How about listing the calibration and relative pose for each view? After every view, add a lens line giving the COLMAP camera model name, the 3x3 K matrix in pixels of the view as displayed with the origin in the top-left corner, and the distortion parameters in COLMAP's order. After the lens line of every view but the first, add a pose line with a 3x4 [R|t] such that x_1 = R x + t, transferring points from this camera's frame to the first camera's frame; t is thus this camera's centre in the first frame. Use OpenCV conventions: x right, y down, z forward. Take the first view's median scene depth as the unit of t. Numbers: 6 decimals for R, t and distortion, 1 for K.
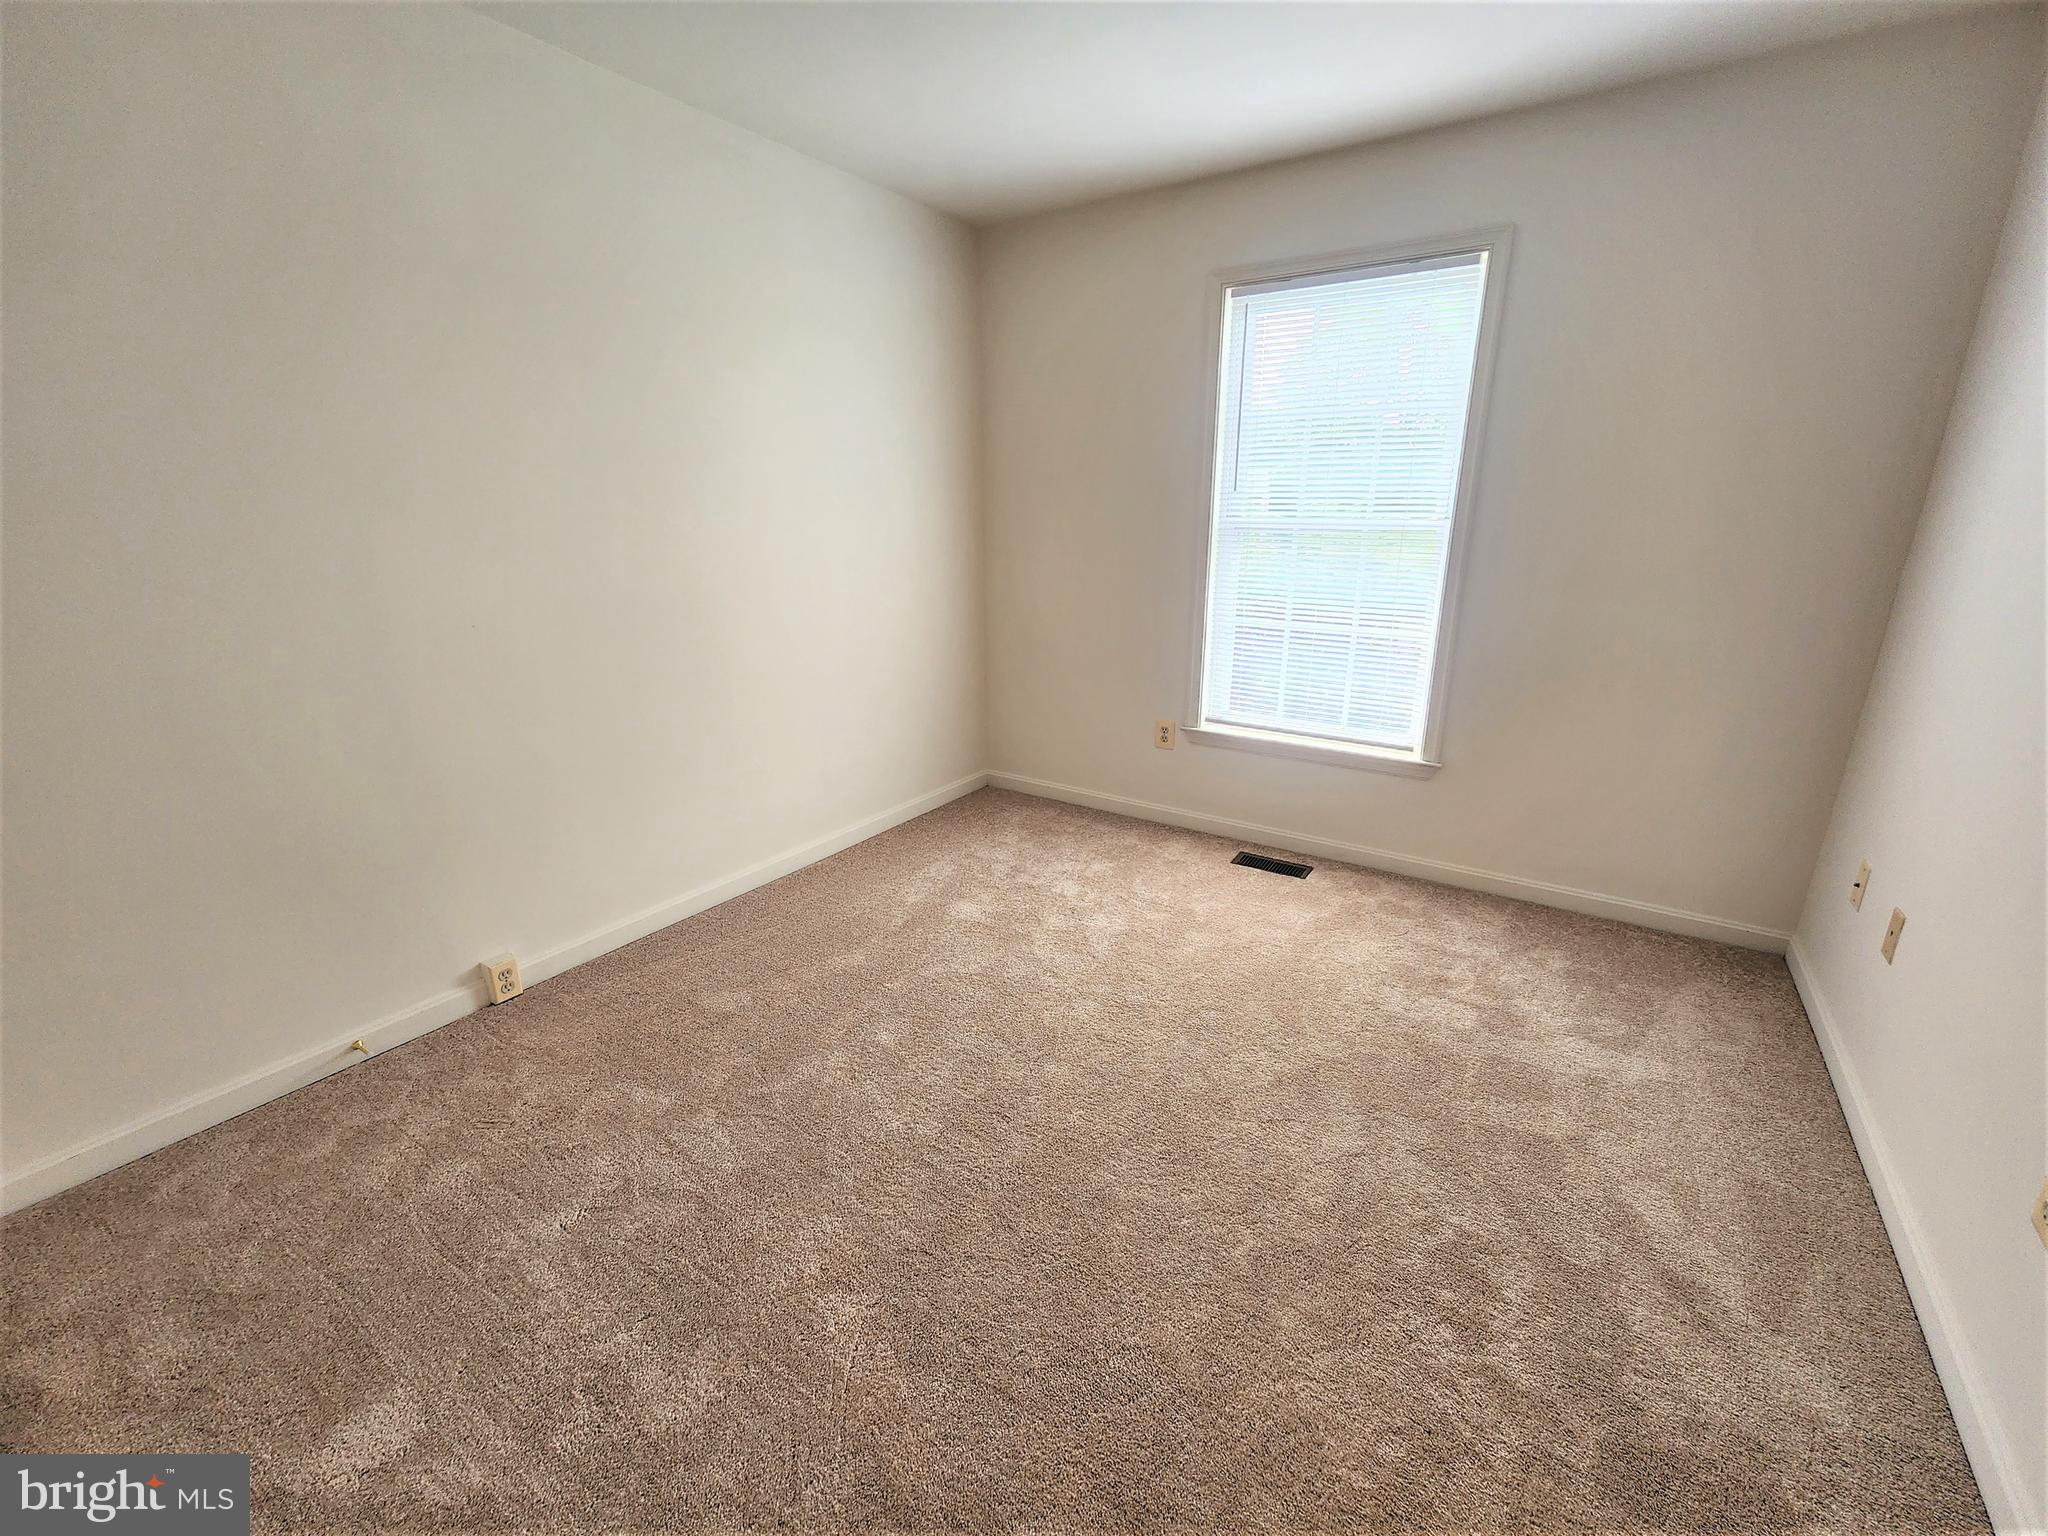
lens RADIAL K [[845.8, 0, 1027.3], [0, 845.8, 770.6], [0, 0, 1]] dist [0.002057, -0.002987]
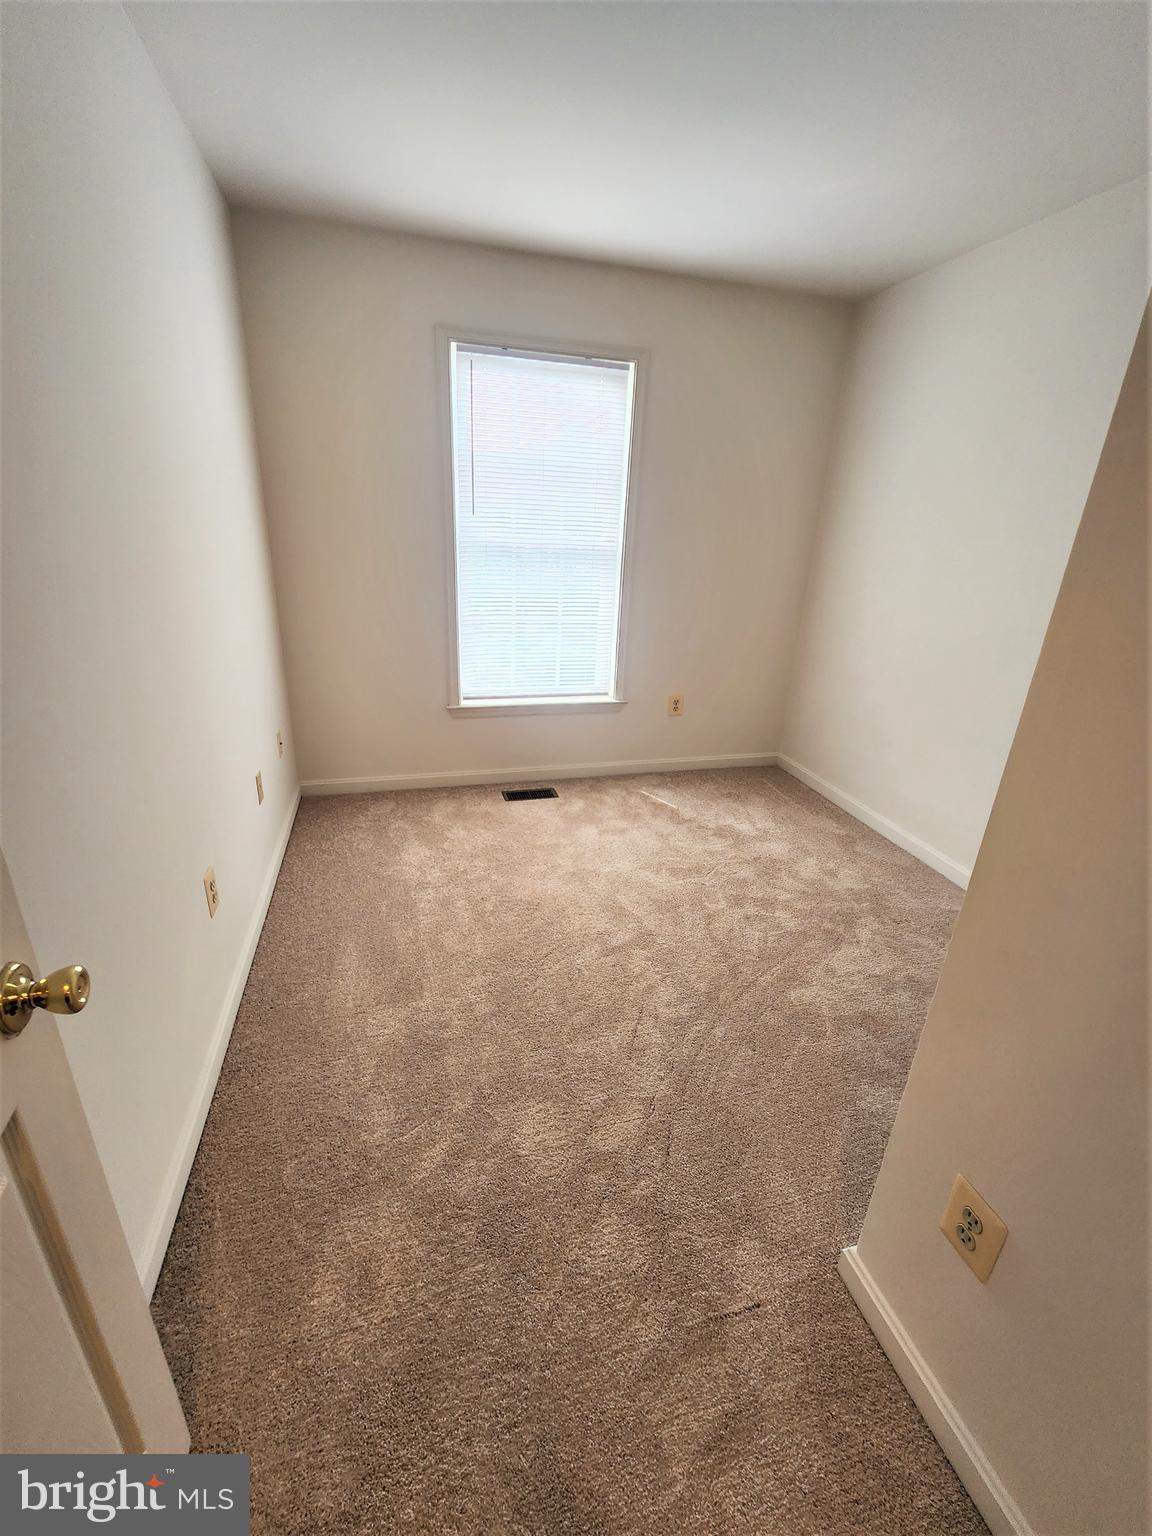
lens RADIAL K [[634.3, 0, 575.2], [0, 634.3, 764.2], [0, 0, 1]] dist [0.002057, -0.002987]
pose [[0.653000, -0.239040, 0.718646, -0.419108], [0.191109, 0.970185, 0.149057, -0.080613], [-0.732850, 0.040005, 0.679213, 0.261088]]
